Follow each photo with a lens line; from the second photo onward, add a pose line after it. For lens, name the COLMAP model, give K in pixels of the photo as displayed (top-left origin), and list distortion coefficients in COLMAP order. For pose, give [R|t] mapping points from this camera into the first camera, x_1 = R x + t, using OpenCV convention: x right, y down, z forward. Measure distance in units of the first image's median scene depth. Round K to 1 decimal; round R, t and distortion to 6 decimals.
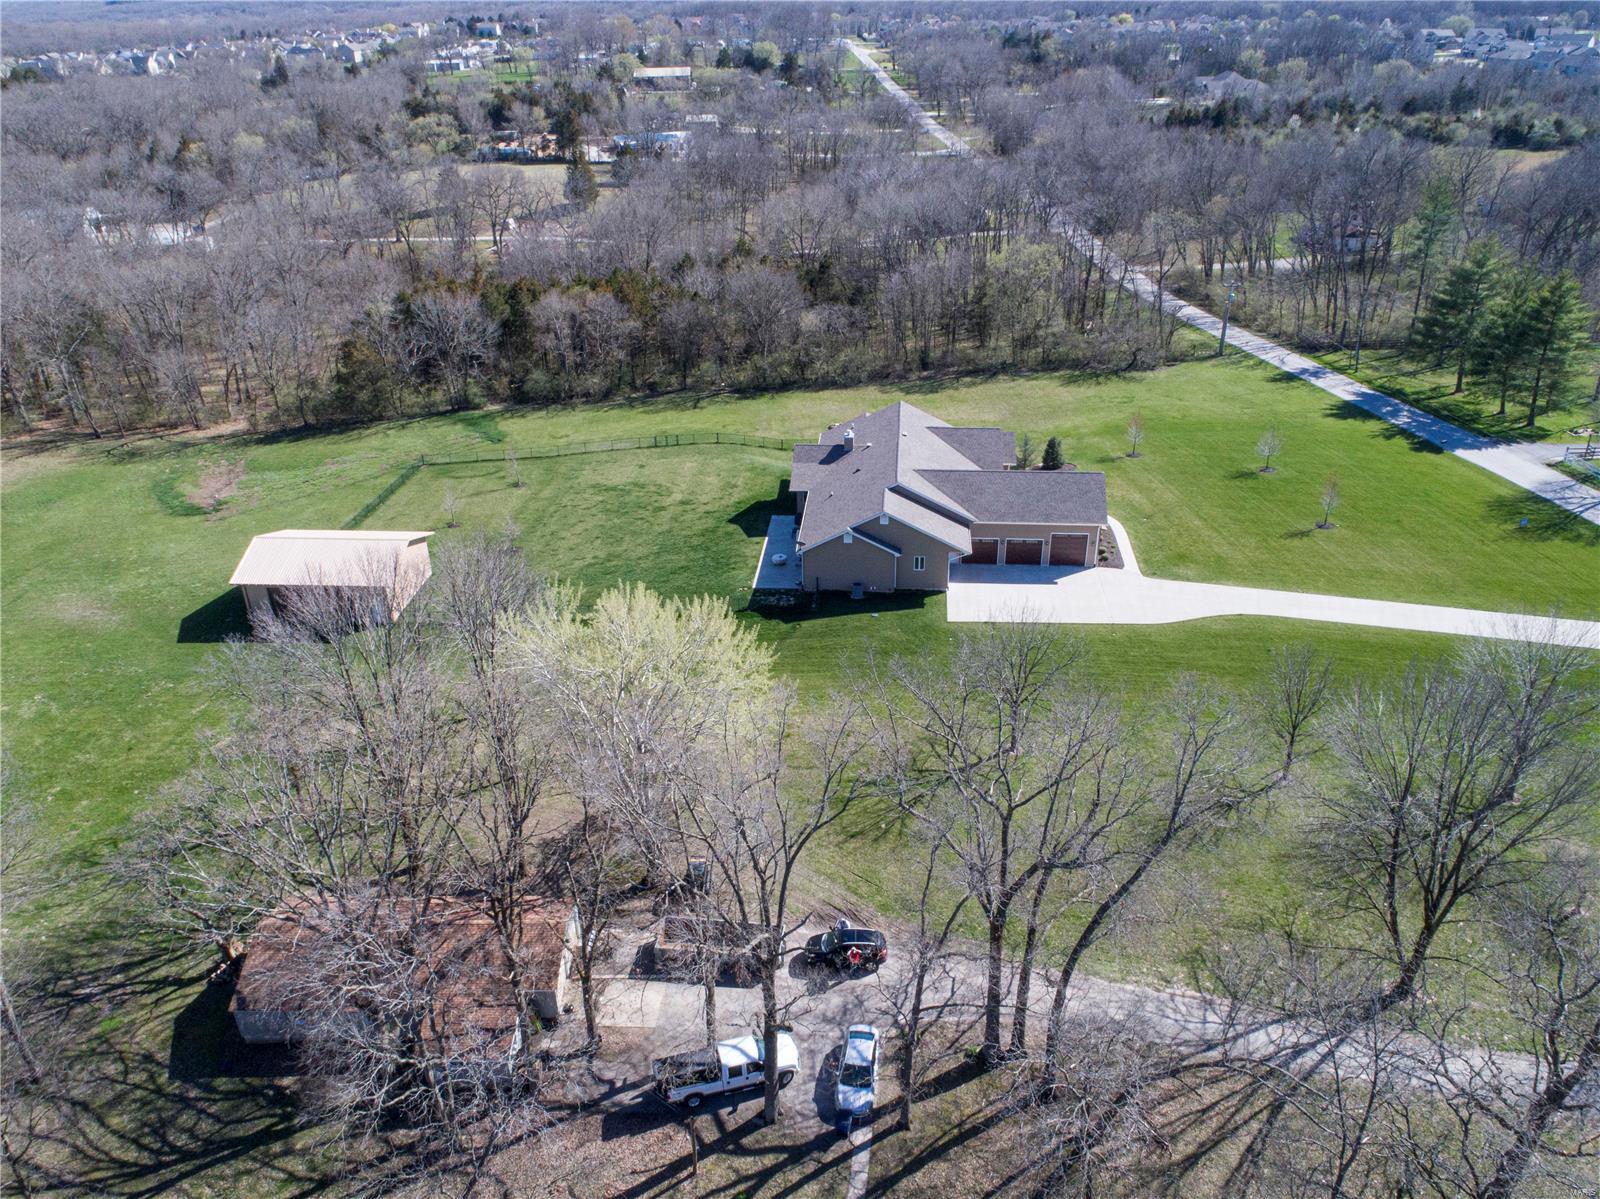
lens RADIAL K [[1206.4, 0, 800.0], [0, 1206.4, 599.5], [0, 0, 1]] dist [-0.022040, 0.001928]
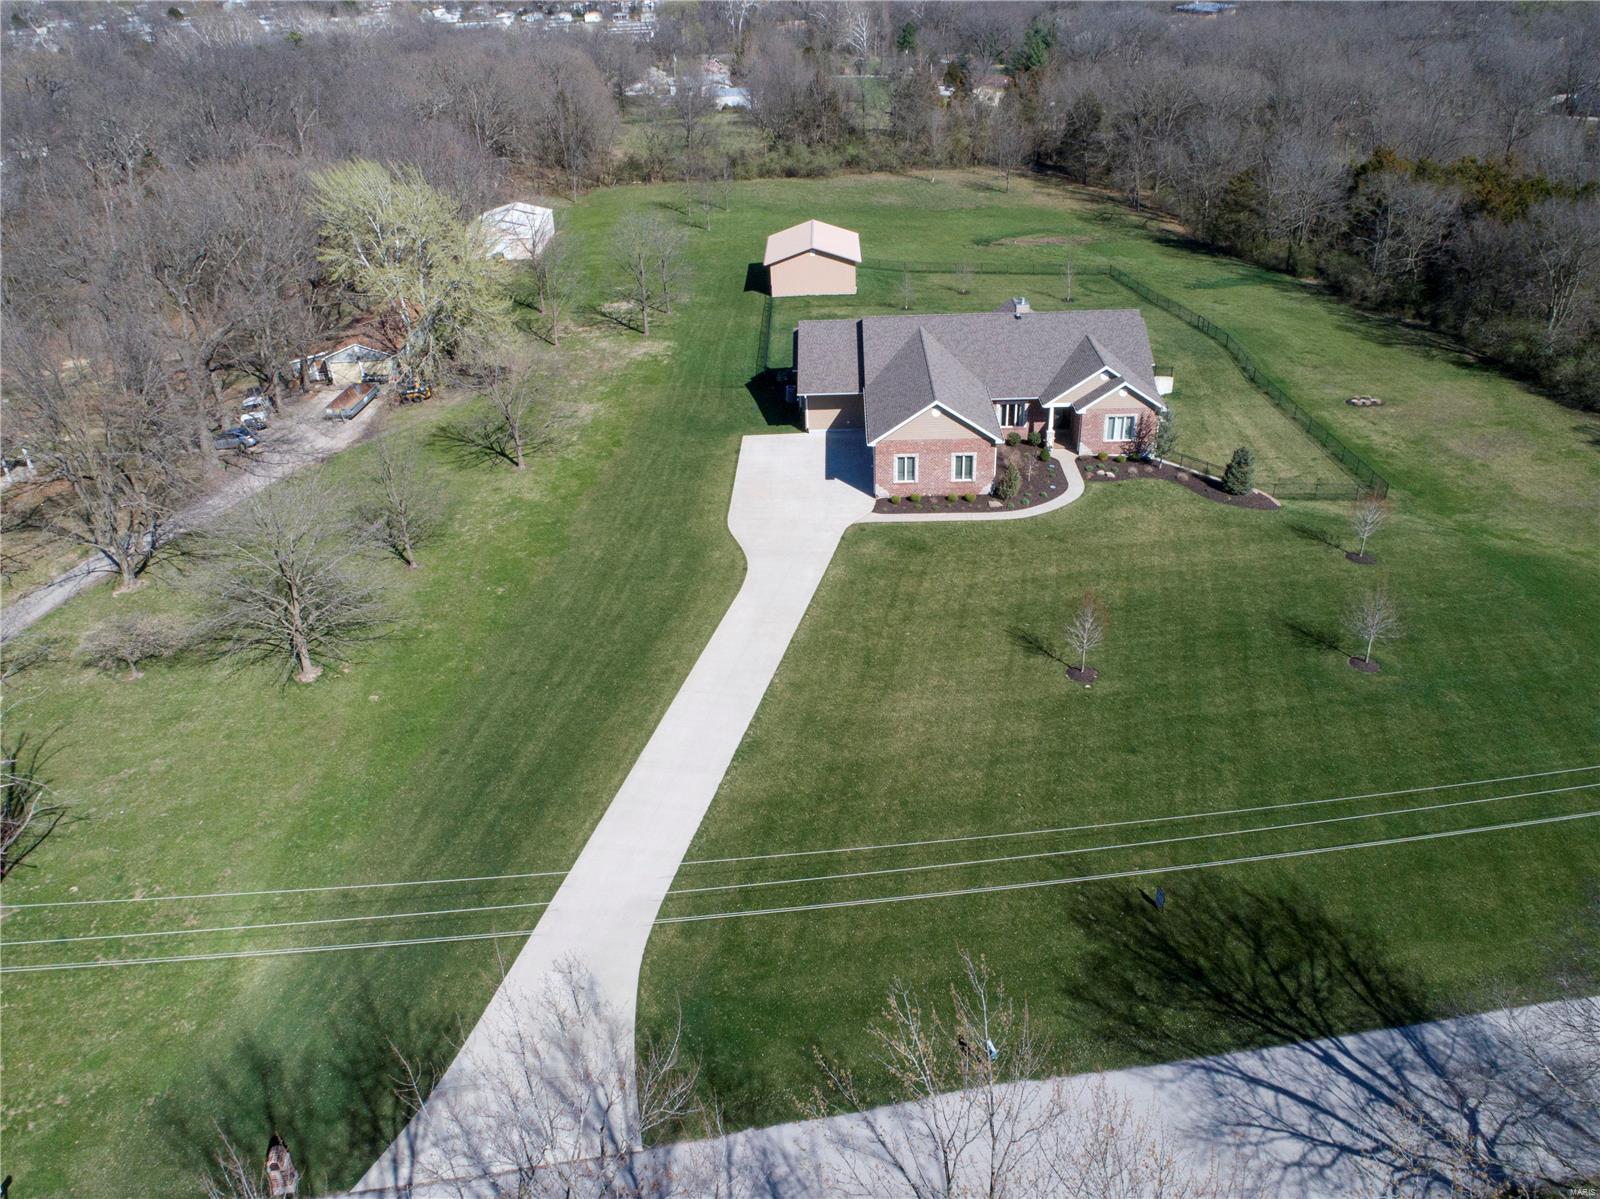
lens RADIAL K [[1206.4, 0, 800.0], [0, 1206.4, 599.5], [0, 0, 1]] dist [-0.022040, 0.001928]
pose [[0.074329, 0.505612, -0.859553, 0.972701], [-0.436331, 0.791542, 0.427874, -0.297364], [0.896711, 0.343246, 0.279449, 0.759308]]
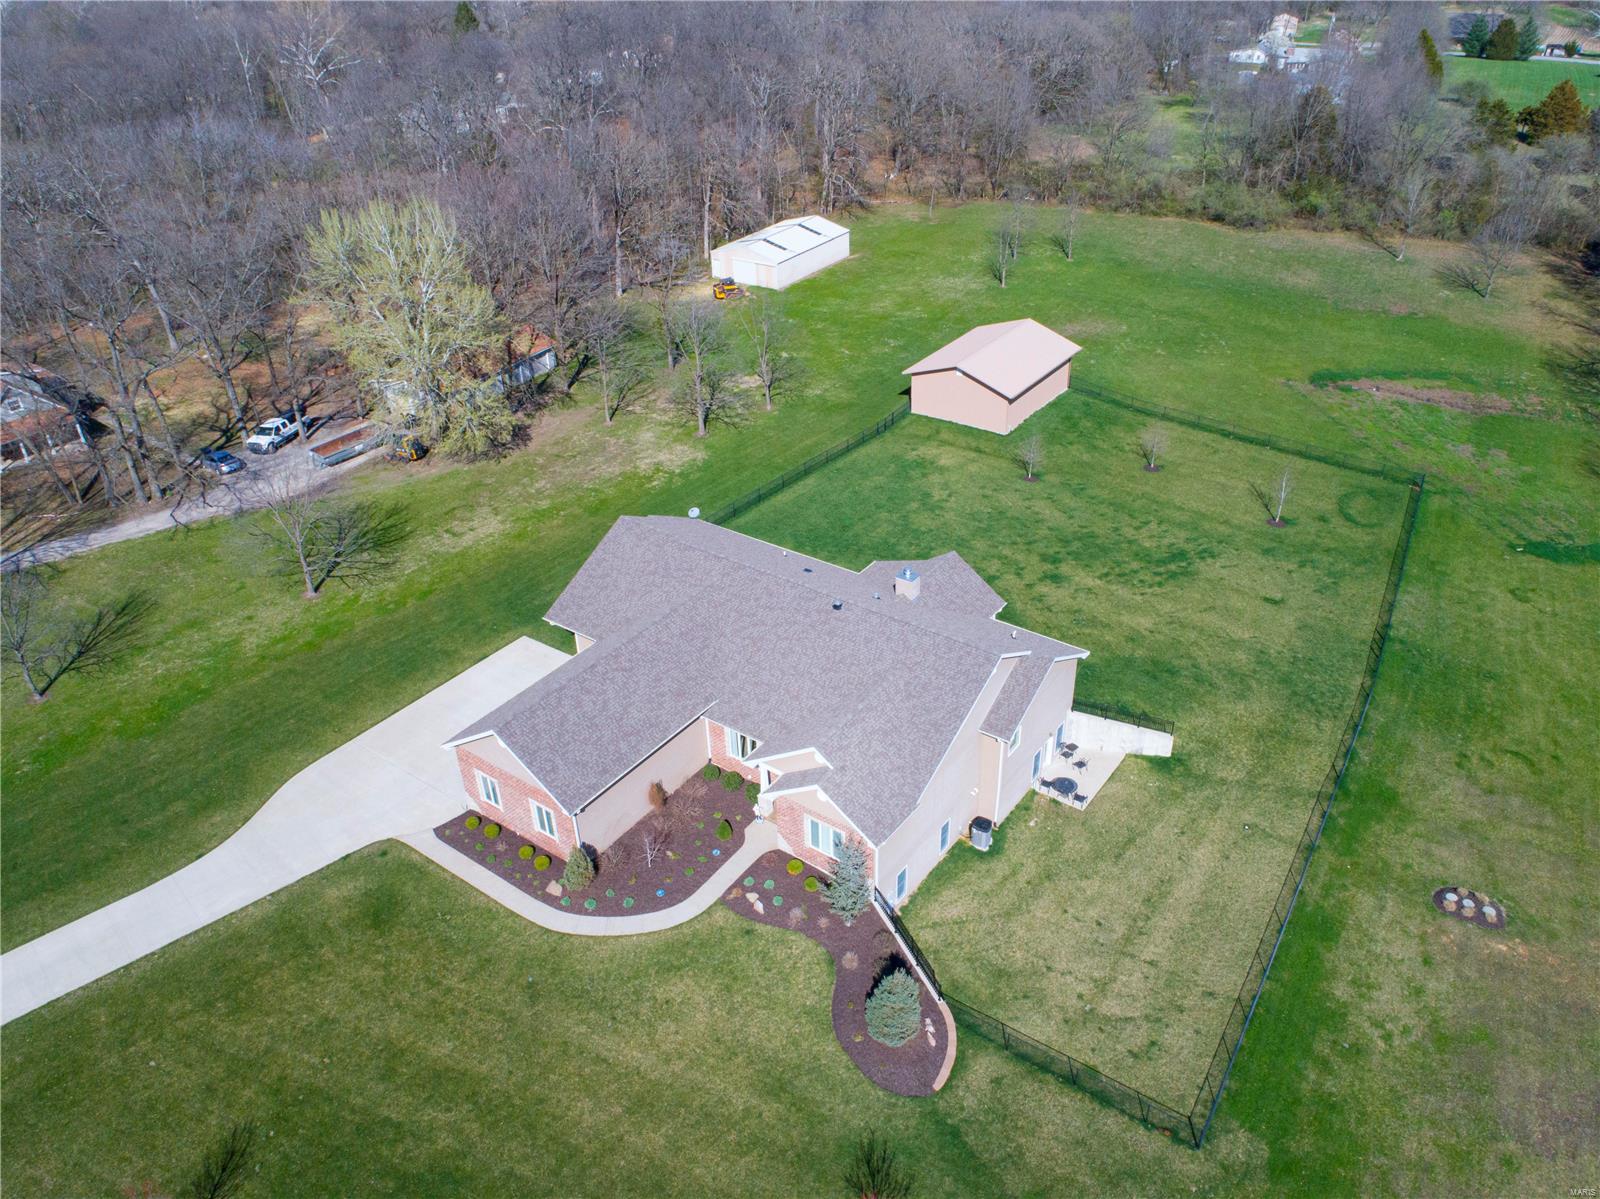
lens RADIAL K [[1206.4, 0, 800.0], [0, 1206.4, 599.5], [0, 0, 1]] dist [-0.022040, 0.001928]
pose [[-0.506052, 0.488503, -0.710827, 0.543341], [-0.366680, 0.624107, 0.689953, -0.569387], [0.780677, 0.609799, -0.136706, 1.154902]]
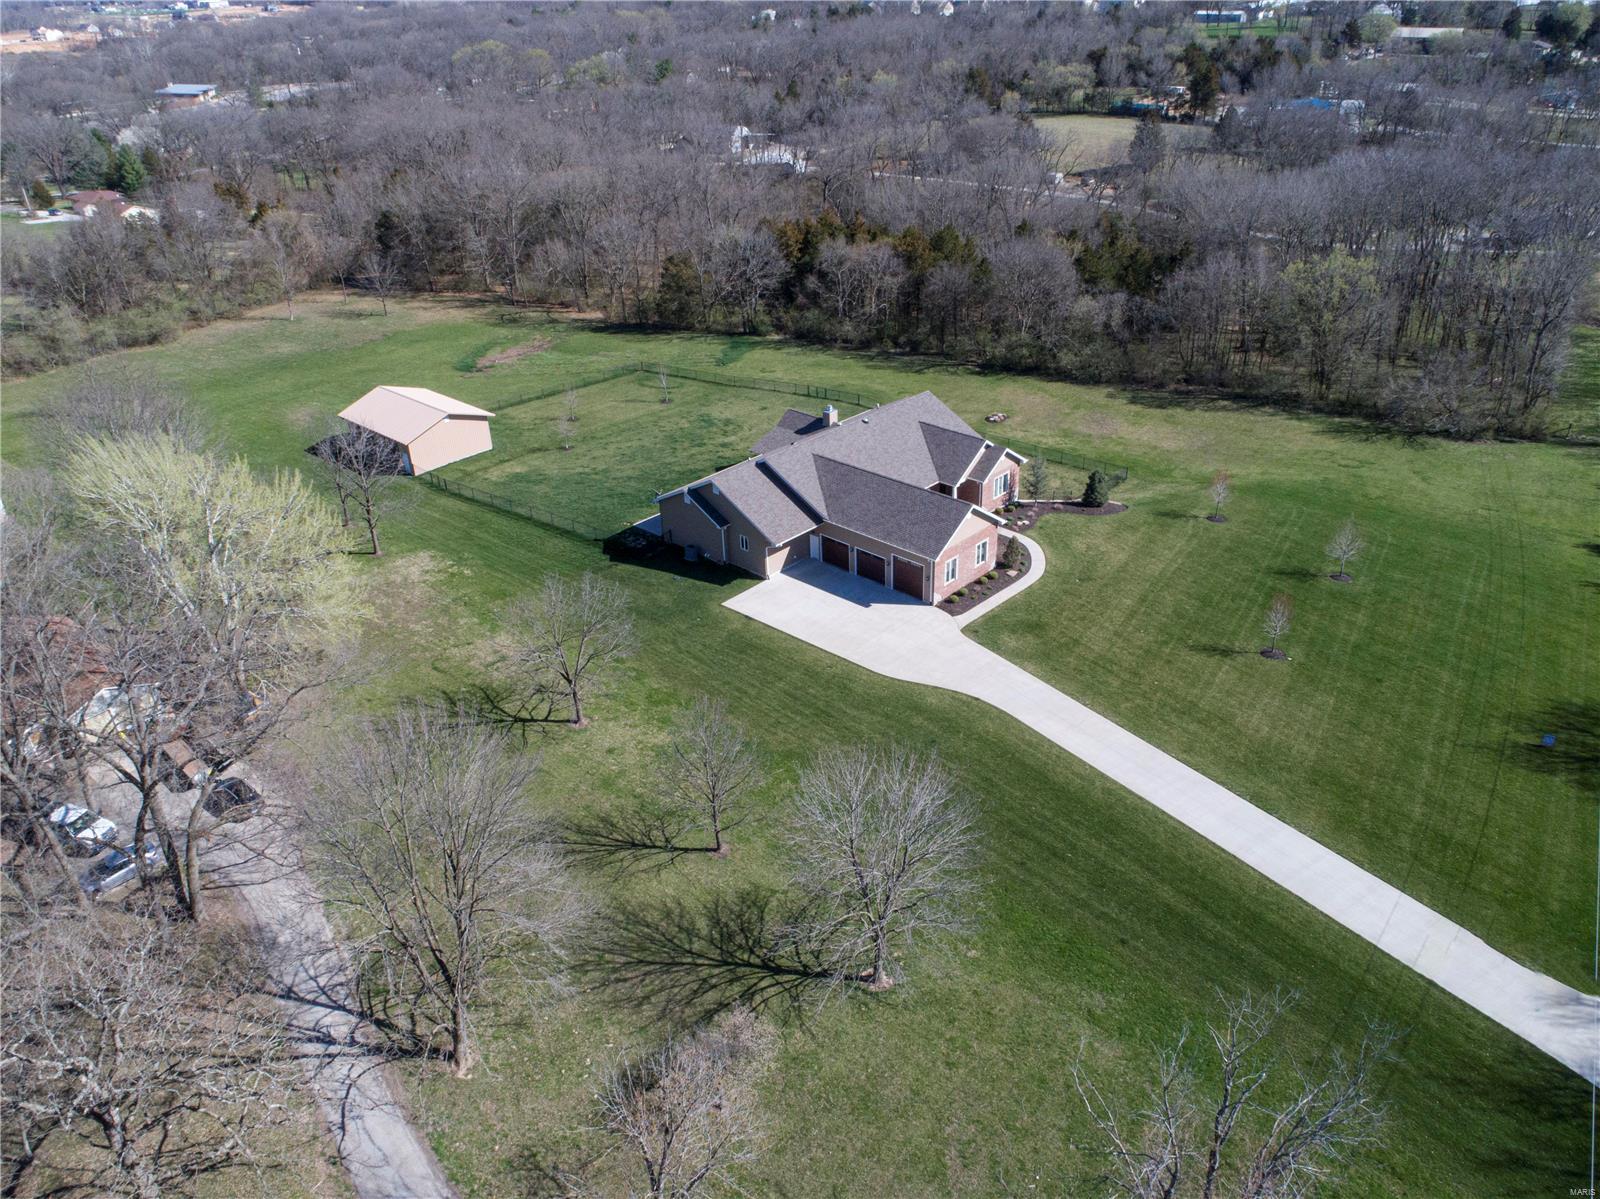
lens RADIAL K [[1206.4, 0, 800.0], [0, 1206.4, 599.5], [0, 0, 1]] dist [-0.022040, 0.001928]
pose [[0.786193, 0.293210, -0.543993, 0.654992], [-0.273742, 0.954436, 0.118818, -0.110896], [0.554045, 0.055500, 0.830635, 0.212303]]
